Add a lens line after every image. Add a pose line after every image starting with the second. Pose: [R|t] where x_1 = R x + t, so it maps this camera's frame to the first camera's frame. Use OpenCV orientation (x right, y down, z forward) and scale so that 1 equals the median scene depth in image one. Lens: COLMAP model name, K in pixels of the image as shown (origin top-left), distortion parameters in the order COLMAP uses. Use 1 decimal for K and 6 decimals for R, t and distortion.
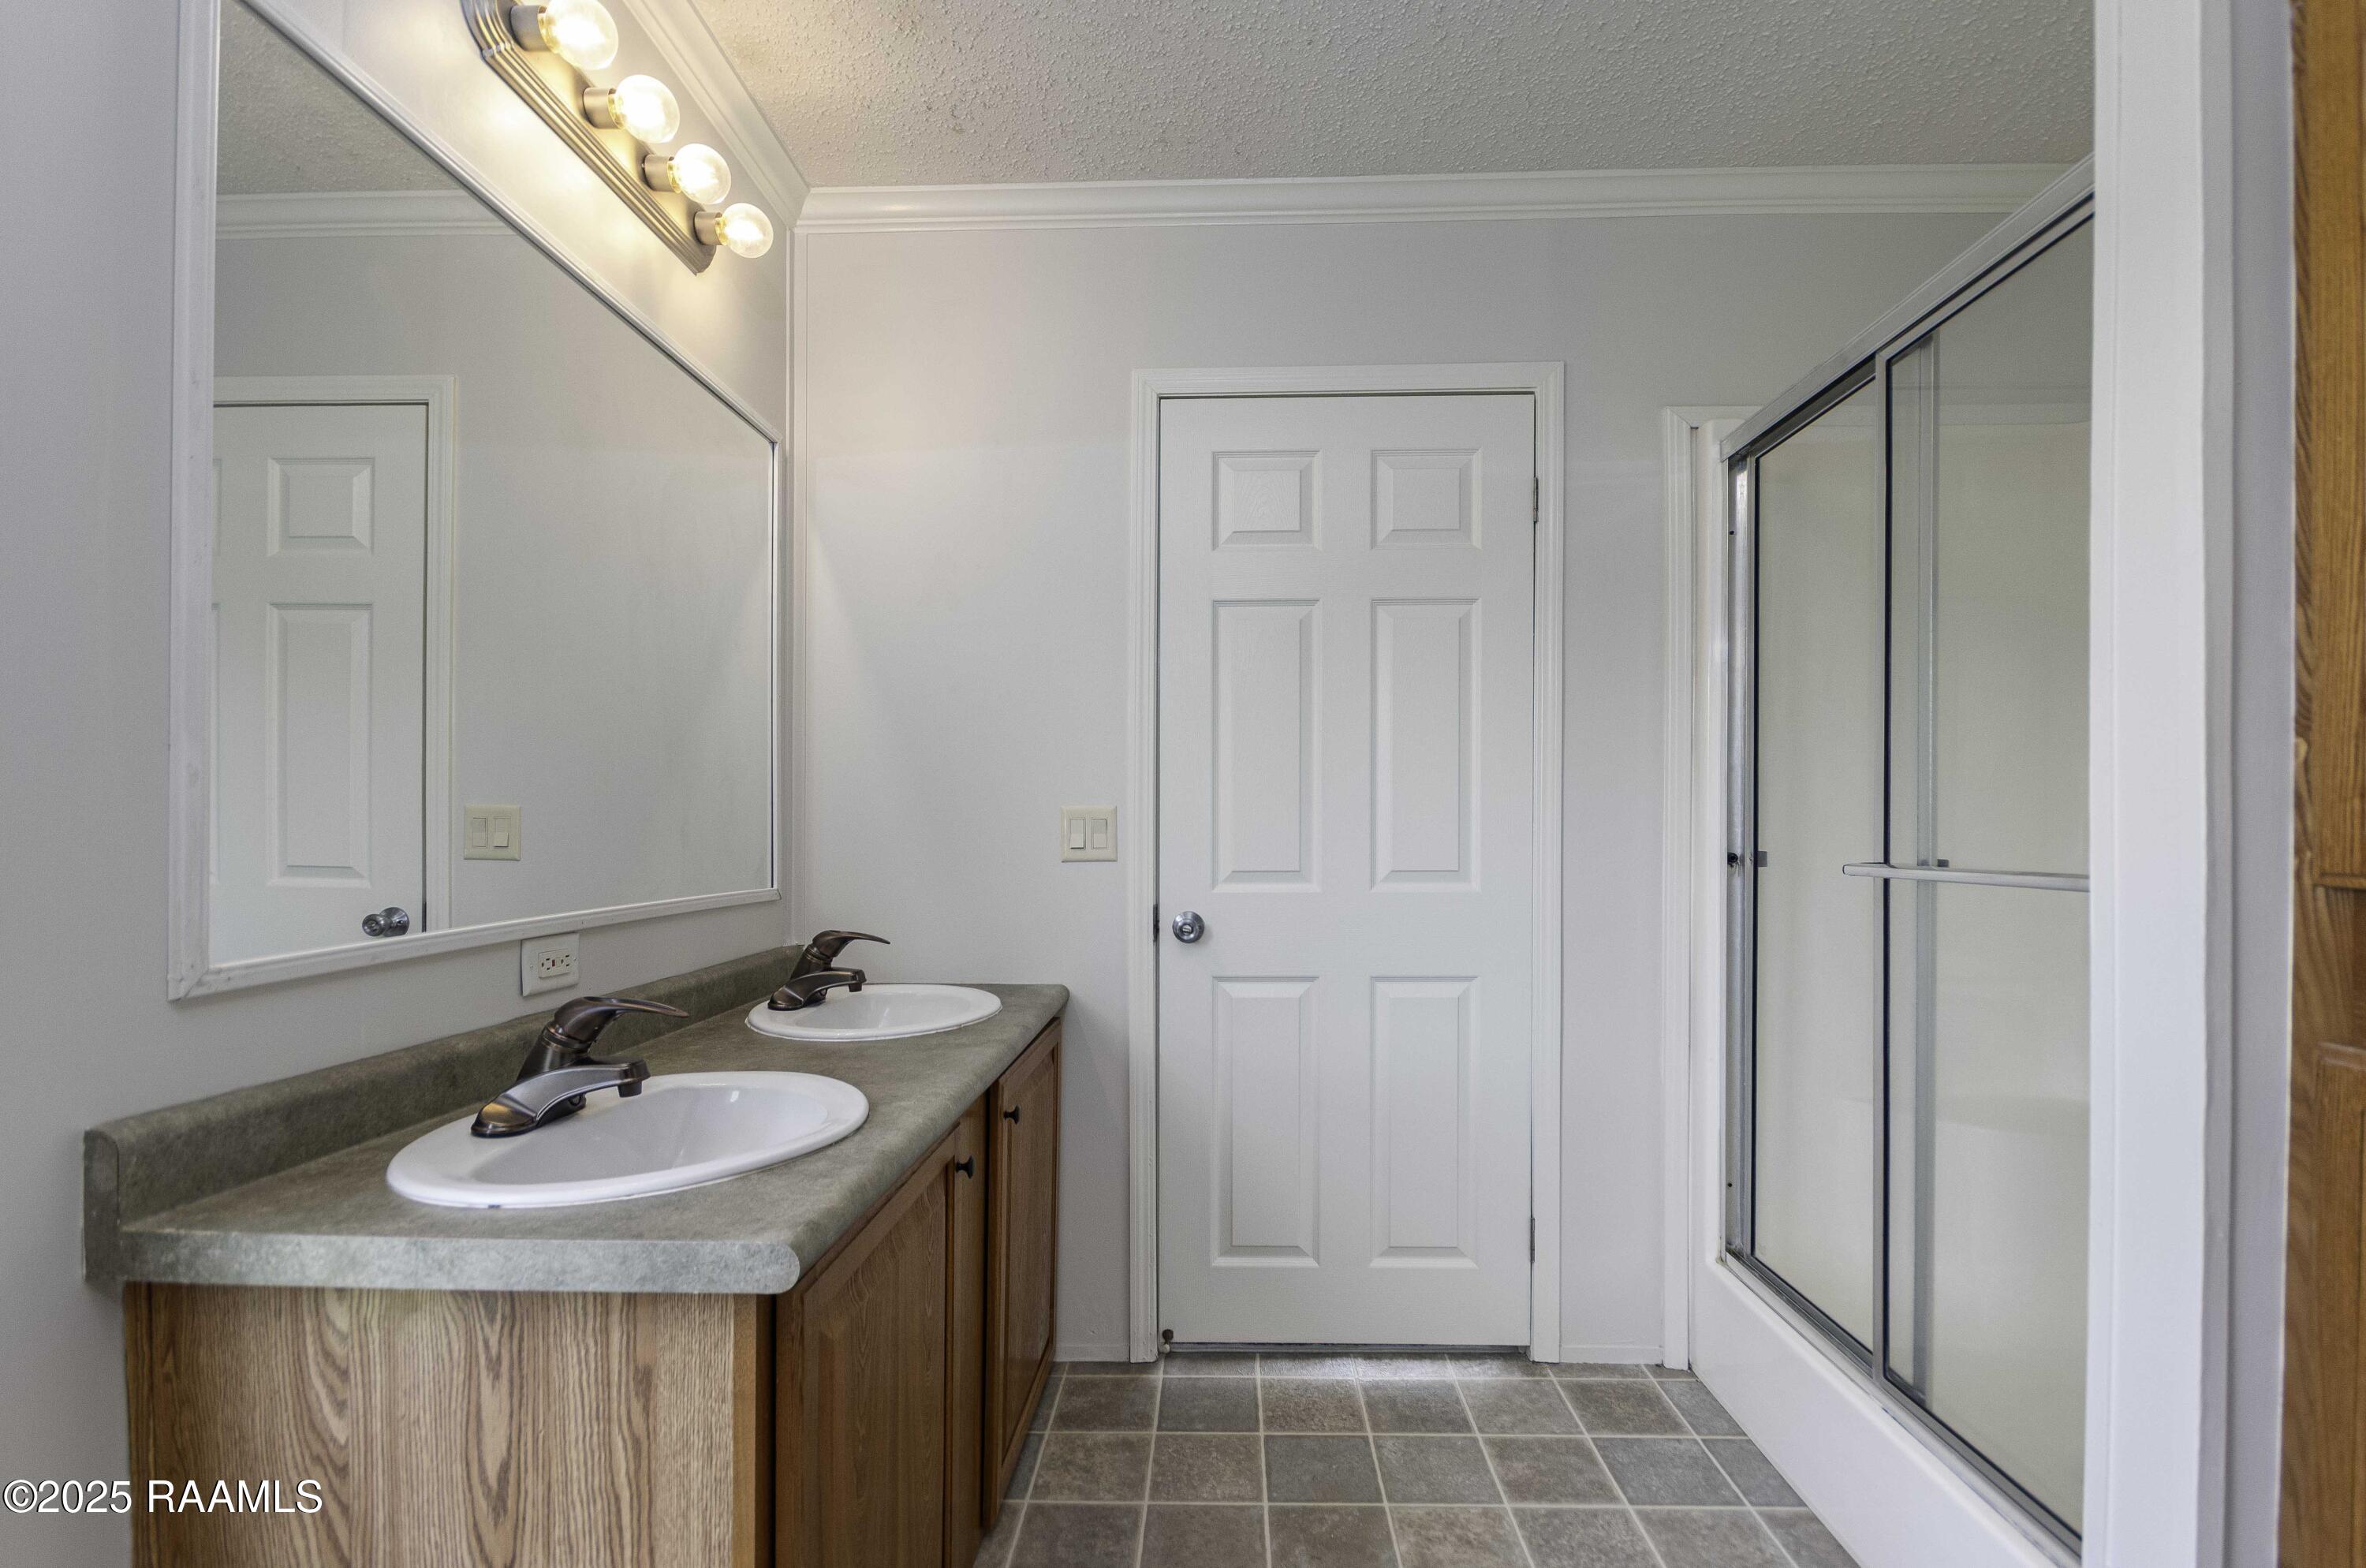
lens RADIAL K [[1087.9, 0, 1206.2], [0, 1087.9, 843.6], [0, 0, 1]] dist [0.011324, -0.011063]
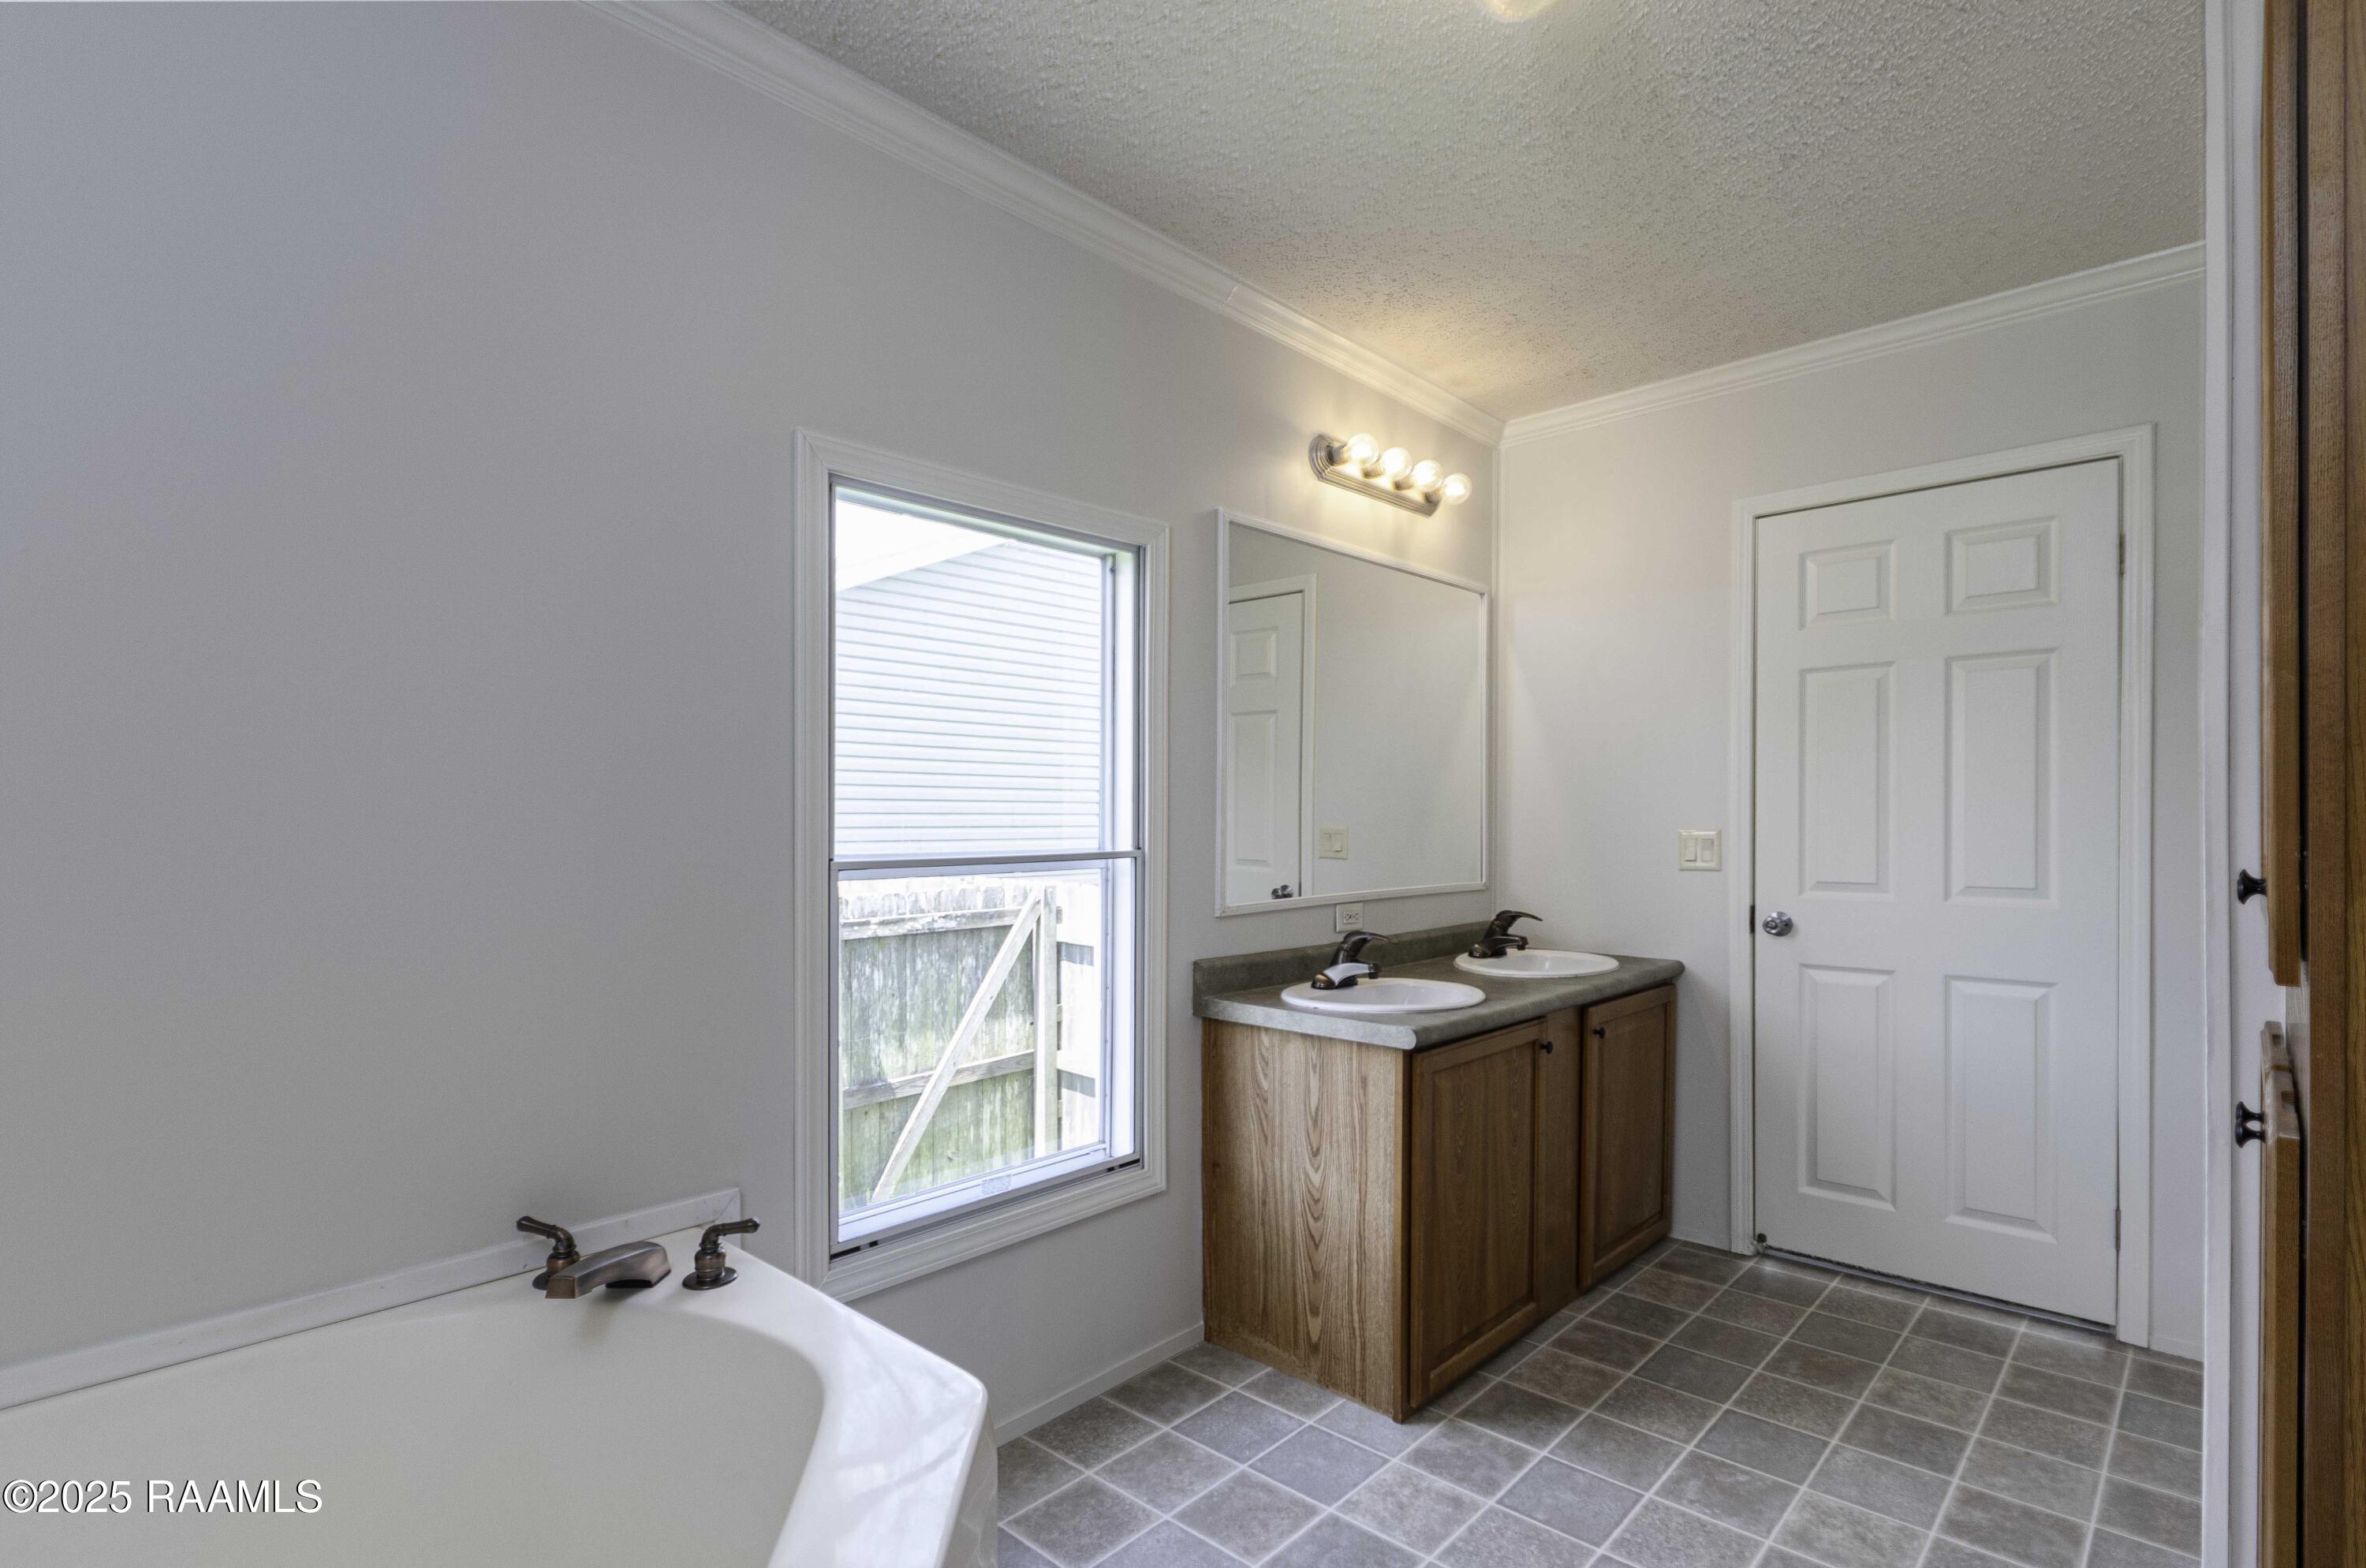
lens RADIAL K [[1137.6, 0, 1183.0], [0, 1137.6, 784.0], [0, 0, 1]] dist [0.000013, -0.008406]
pose [[0.743341, -0.020291, -0.668605, 0.411412], [-0.009045, 0.999143, -0.040379, -0.032192], [0.668852, 0.036064, 0.742521, -0.543311]]
